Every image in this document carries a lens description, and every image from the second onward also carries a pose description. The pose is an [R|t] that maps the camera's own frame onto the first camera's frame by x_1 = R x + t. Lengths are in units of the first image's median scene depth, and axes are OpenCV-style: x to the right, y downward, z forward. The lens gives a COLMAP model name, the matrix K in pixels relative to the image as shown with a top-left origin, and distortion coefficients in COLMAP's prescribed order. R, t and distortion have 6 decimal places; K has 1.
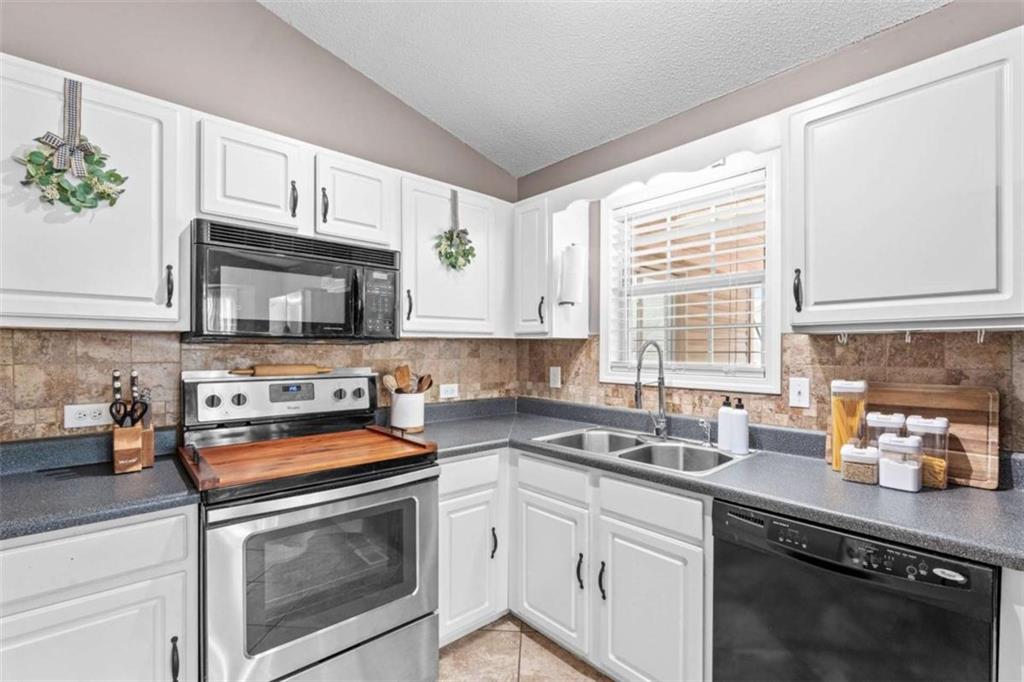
lens RADIAL K [[450.5, 0, 510.0], [0, 450.5, 352.3], [0, 0, 1]] dist [-0.003884, -0.000253]
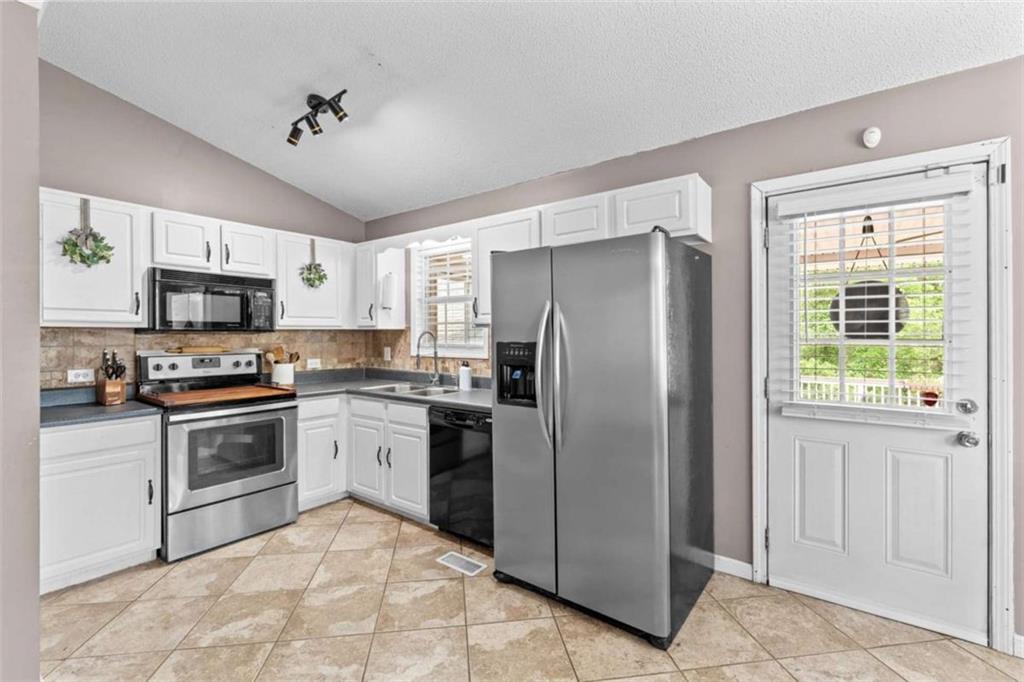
lens RADIAL K [[454.6, 0, 508.4], [0, 454.6, 335.9], [0, 0, 1]] dist [-0.000527, 0.000084]
pose [[0.982387, -0.006124, 0.186757, 0.299923], [0.006796, 0.999973, -0.002959, 0.000905], [-0.186733, 0.004176, 0.982402, -0.853522]]
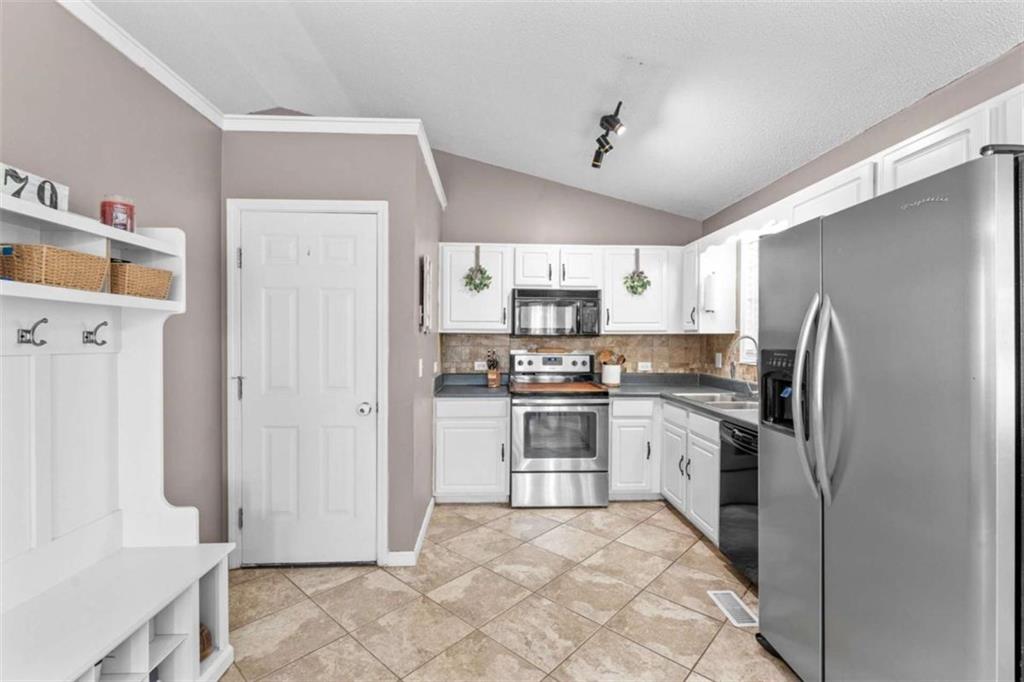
lens RADIAL K [[452.4, 0, 514.0], [0, 452.4, 347.9], [0, 0, 1]] dist [-0.000873, 0.000013]
pose [[0.774566, 0.011794, -0.632383, 0.697350], [-0.005261, 0.999912, 0.012204, 0.002084], [0.632471, -0.006126, 0.774560, -0.734057]]
